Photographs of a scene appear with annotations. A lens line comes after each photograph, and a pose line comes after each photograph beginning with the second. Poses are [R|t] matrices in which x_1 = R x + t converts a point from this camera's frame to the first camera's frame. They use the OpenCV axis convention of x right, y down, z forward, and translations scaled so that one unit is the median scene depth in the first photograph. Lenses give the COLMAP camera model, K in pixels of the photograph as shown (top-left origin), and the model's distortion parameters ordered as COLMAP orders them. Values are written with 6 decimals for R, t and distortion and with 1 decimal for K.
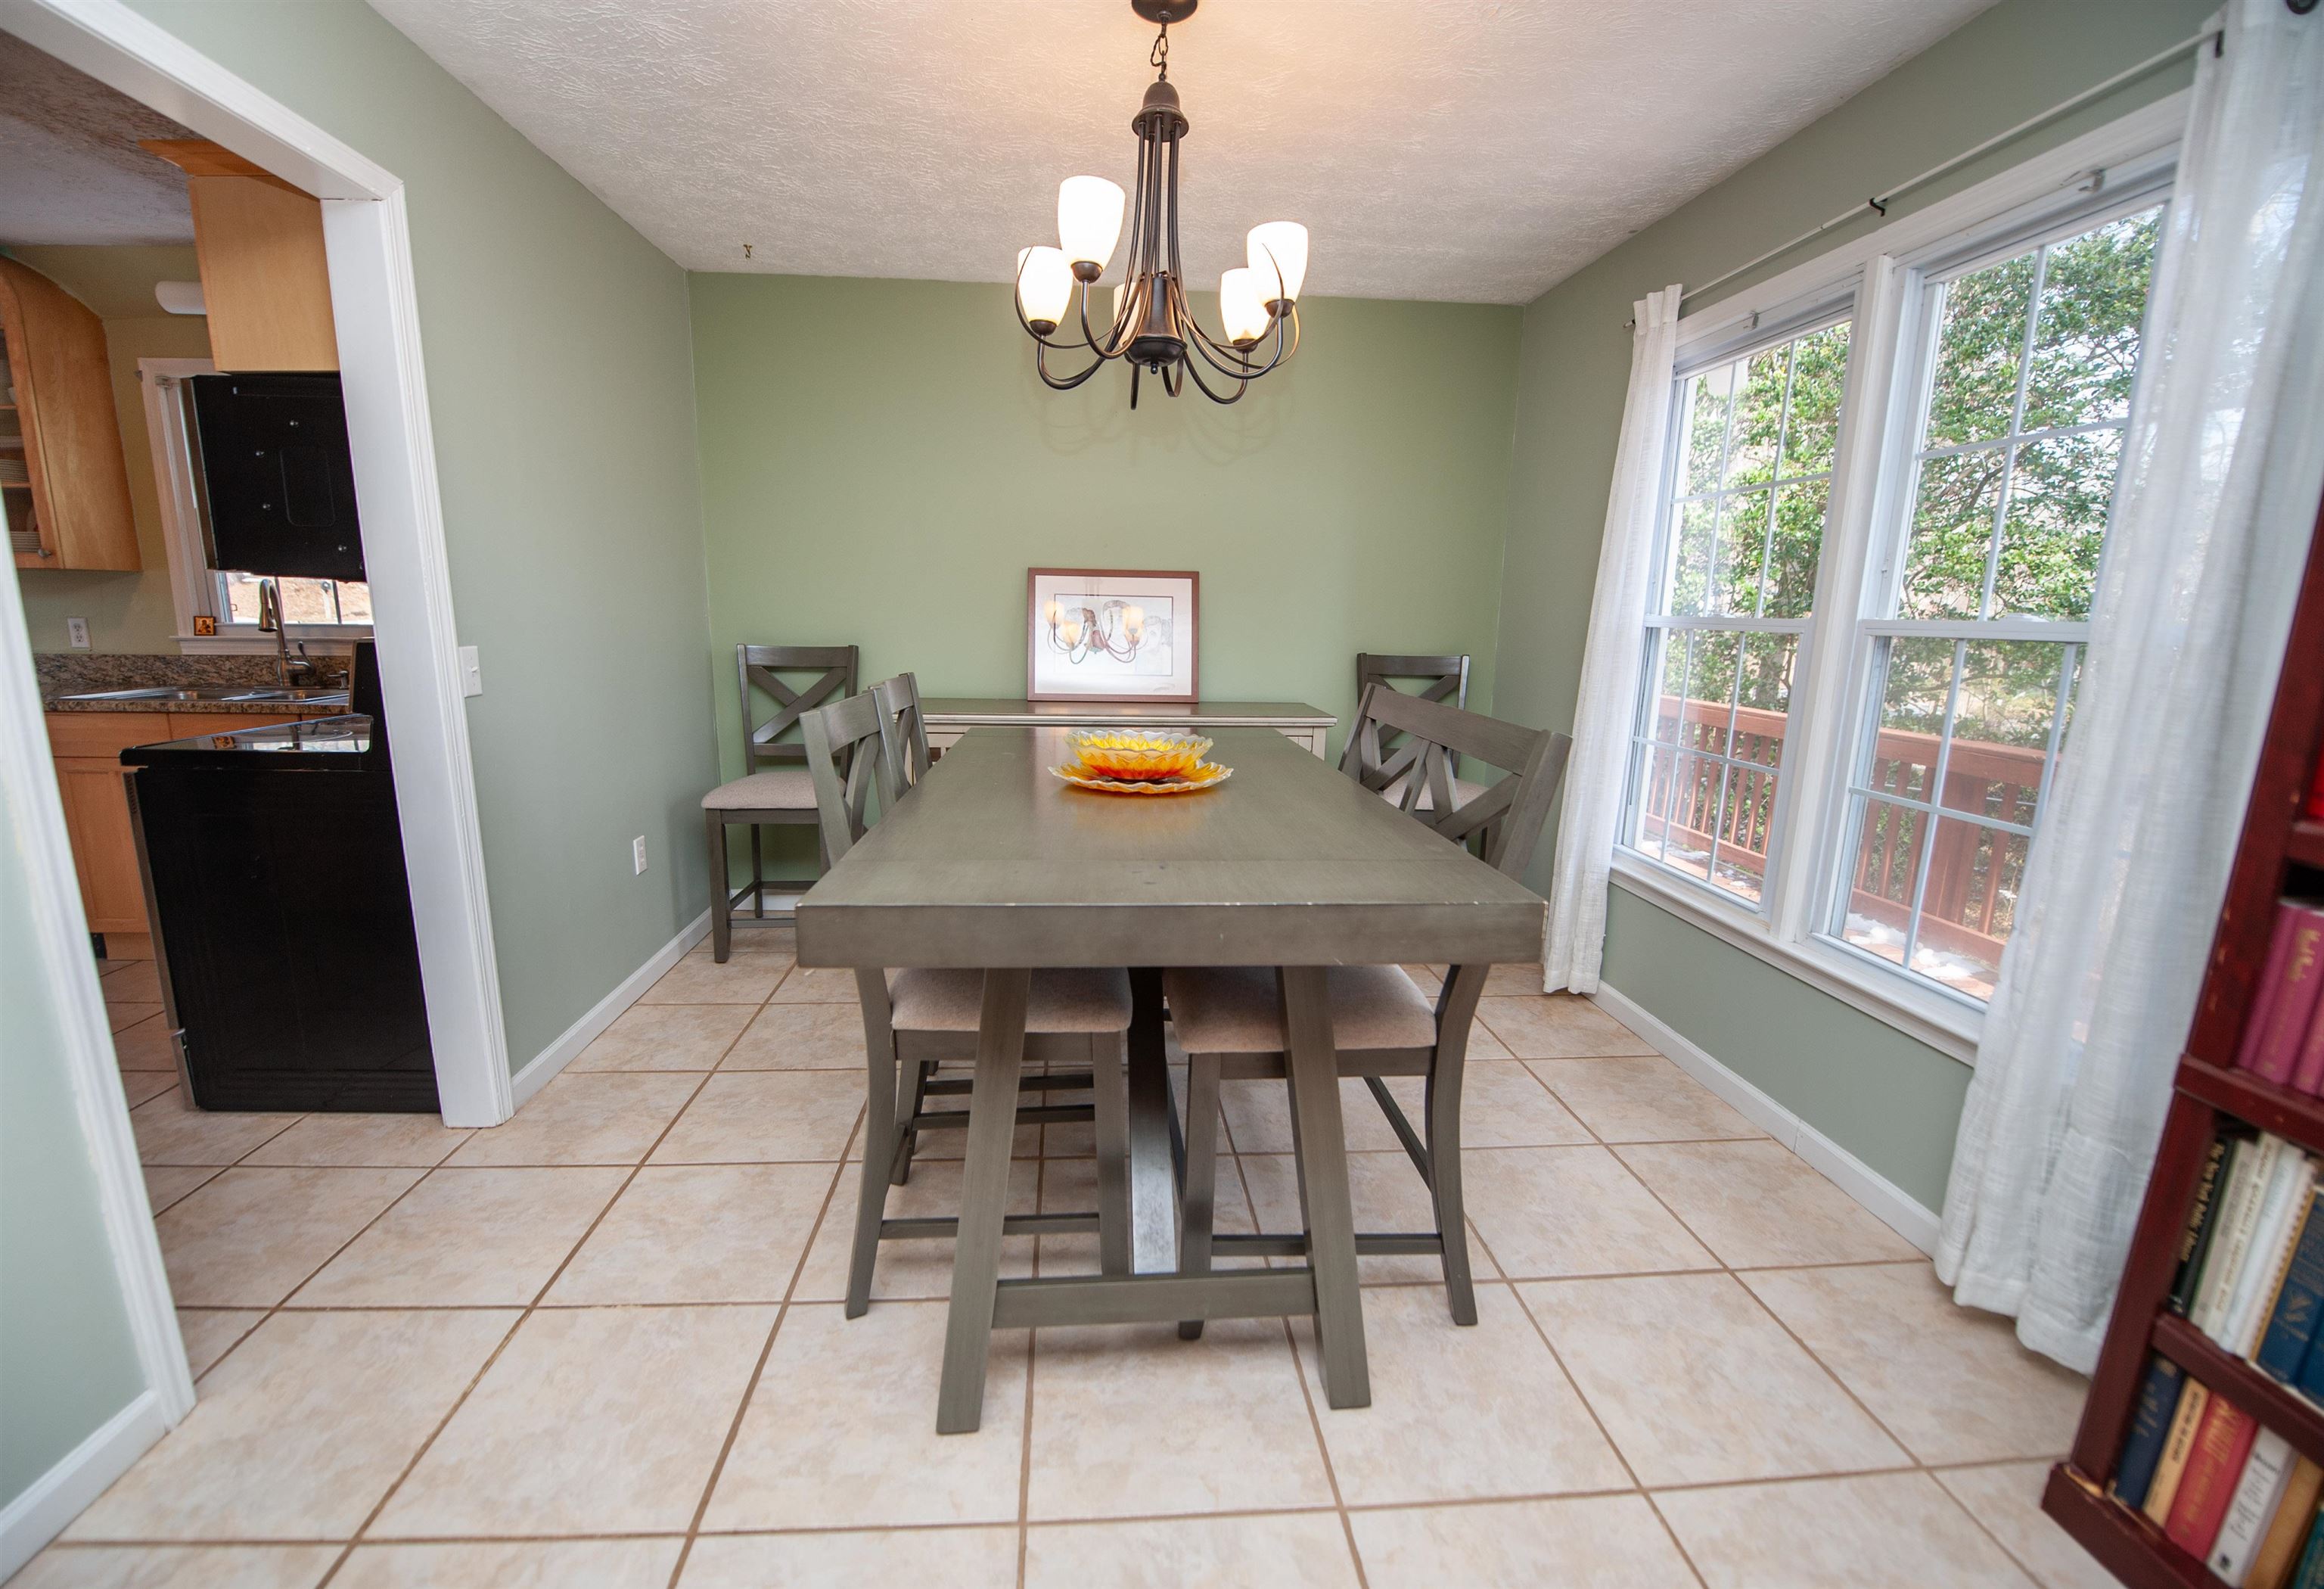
lens RADIAL K [[947.5, 0, 1141.3], [0, 947.5, 793.5], [0, 0, 1]] dist [-0.019425, -0.000330]
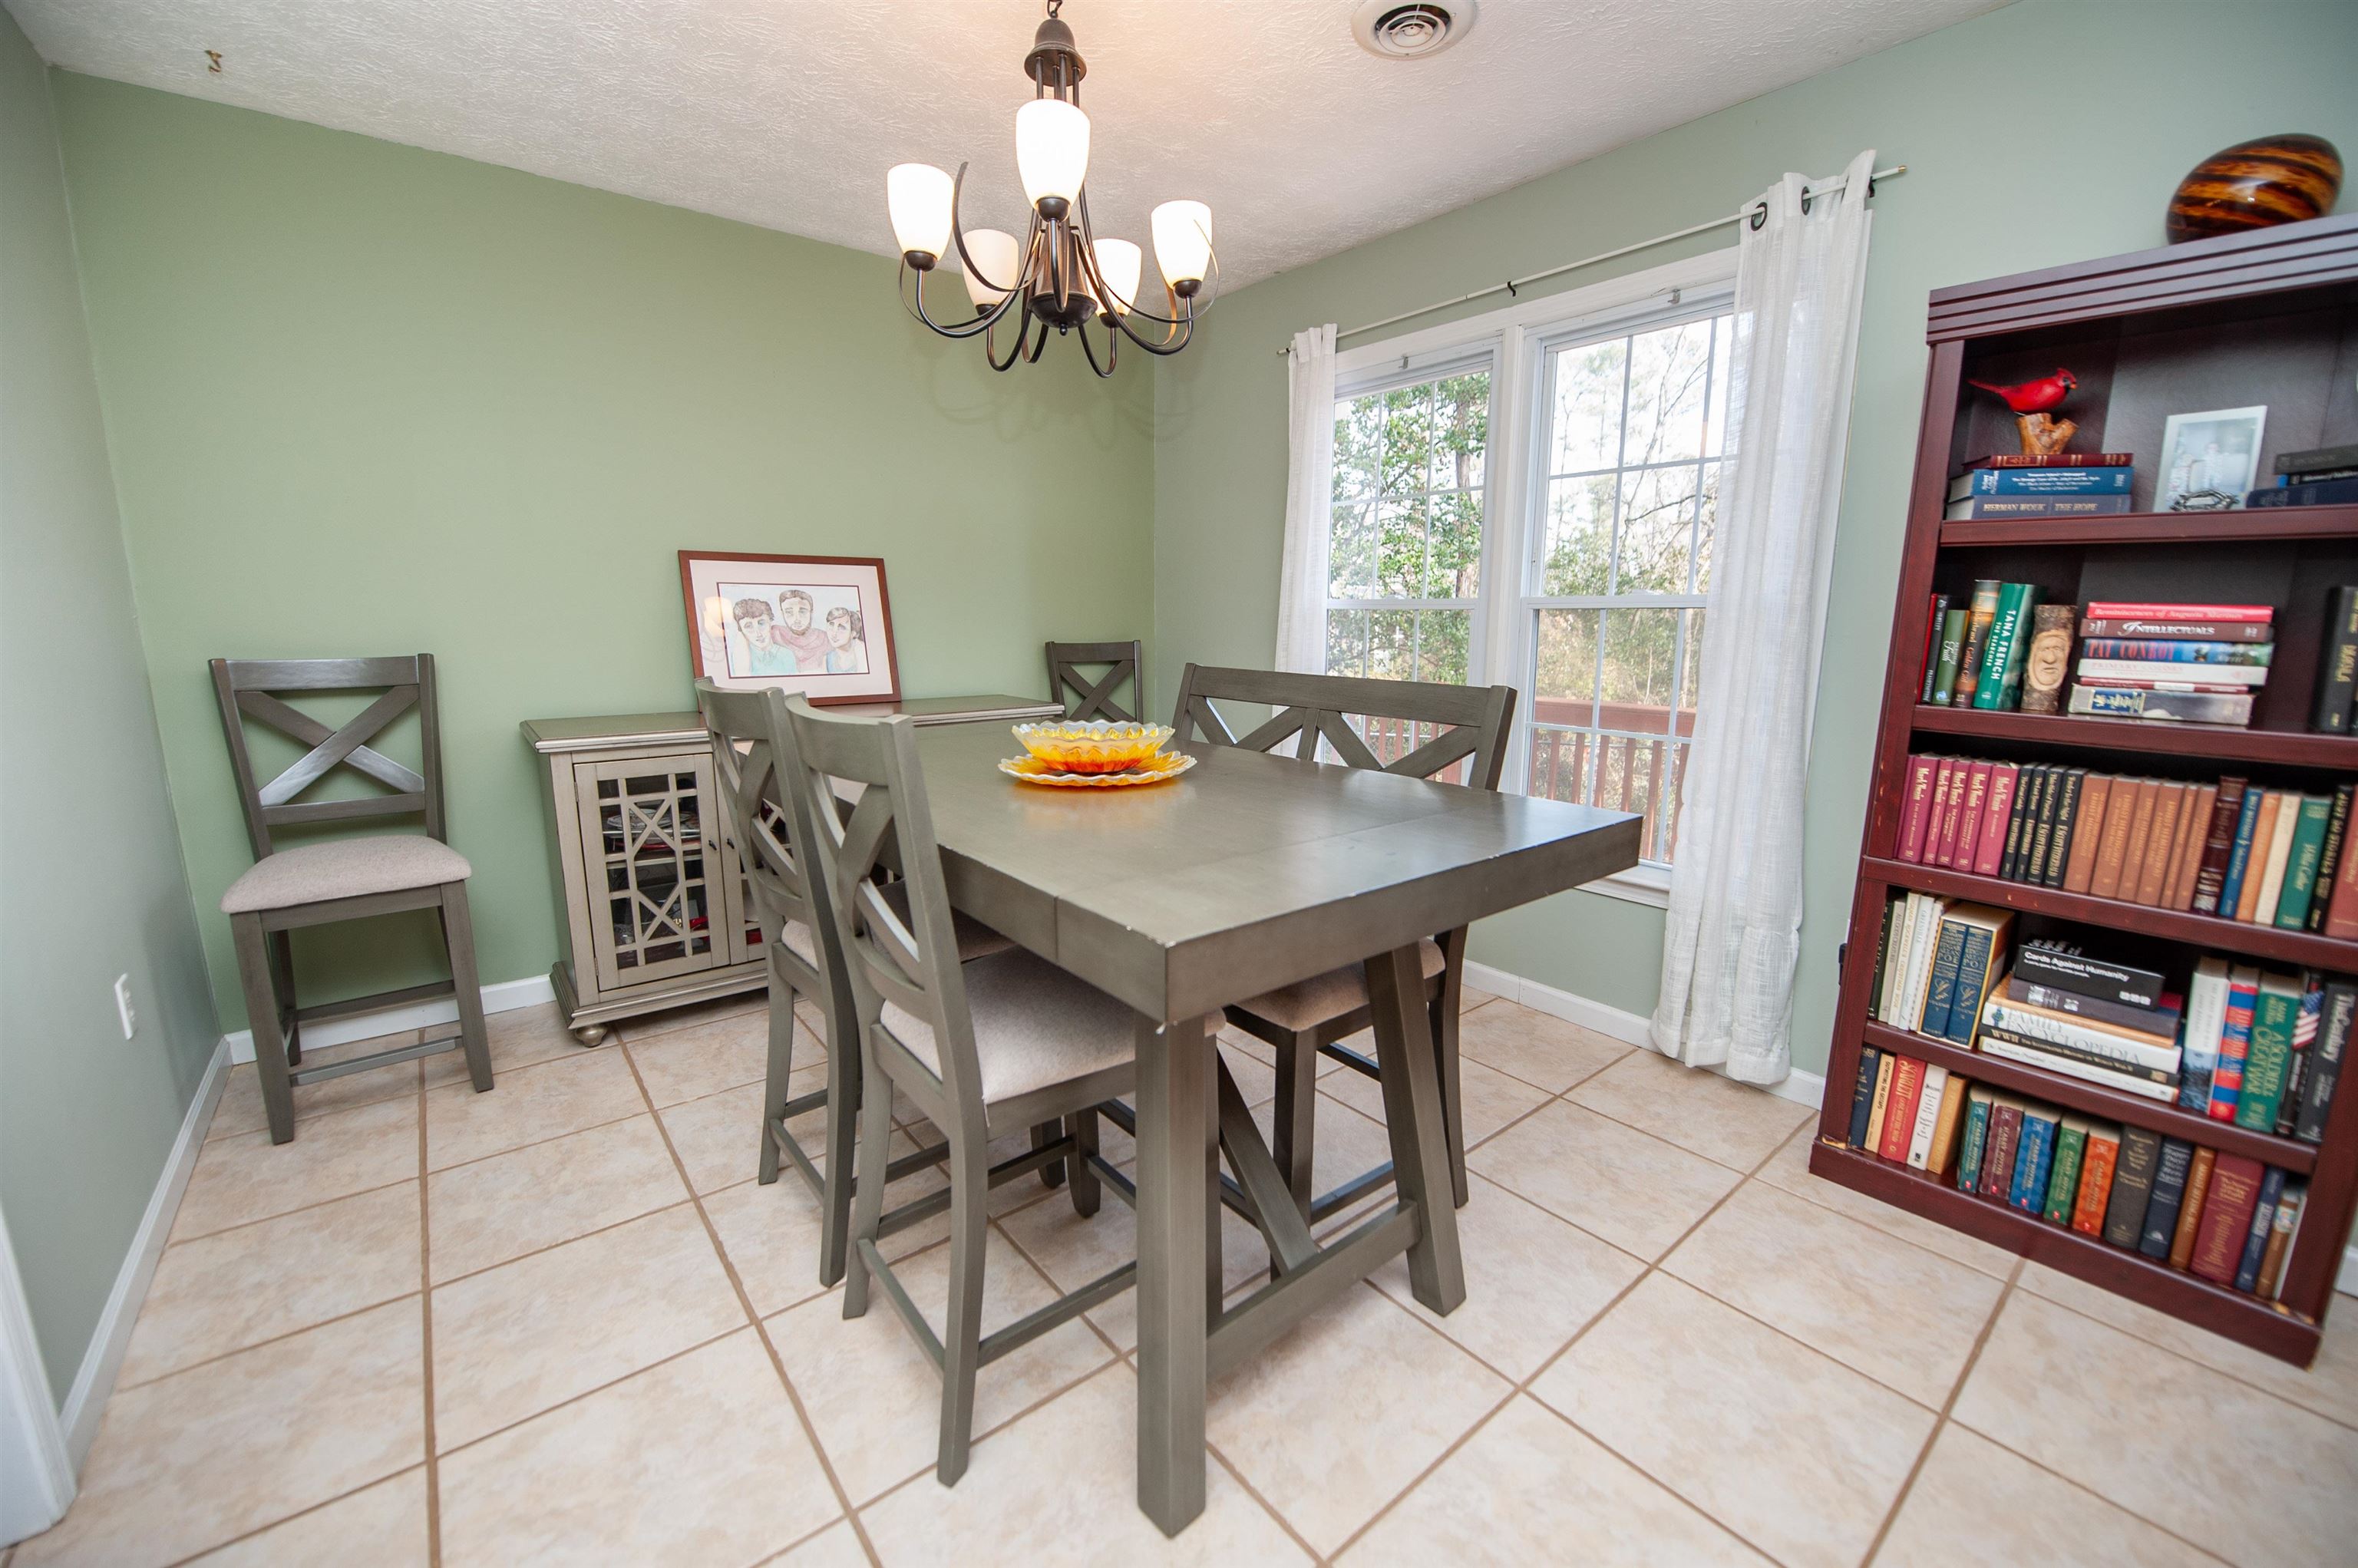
lens RADIAL K [[933.1, 0, 1179.0], [0, 933.1, 784.0], [0, 0, 1]] dist [-0.012311, -0.004335]
pose [[0.820903, -0.116657, 0.559025, -0.424833], [0.120300, 0.992272, 0.030412, -0.020372], [-0.558252, 0.042285, 0.828593, 0.185959]]
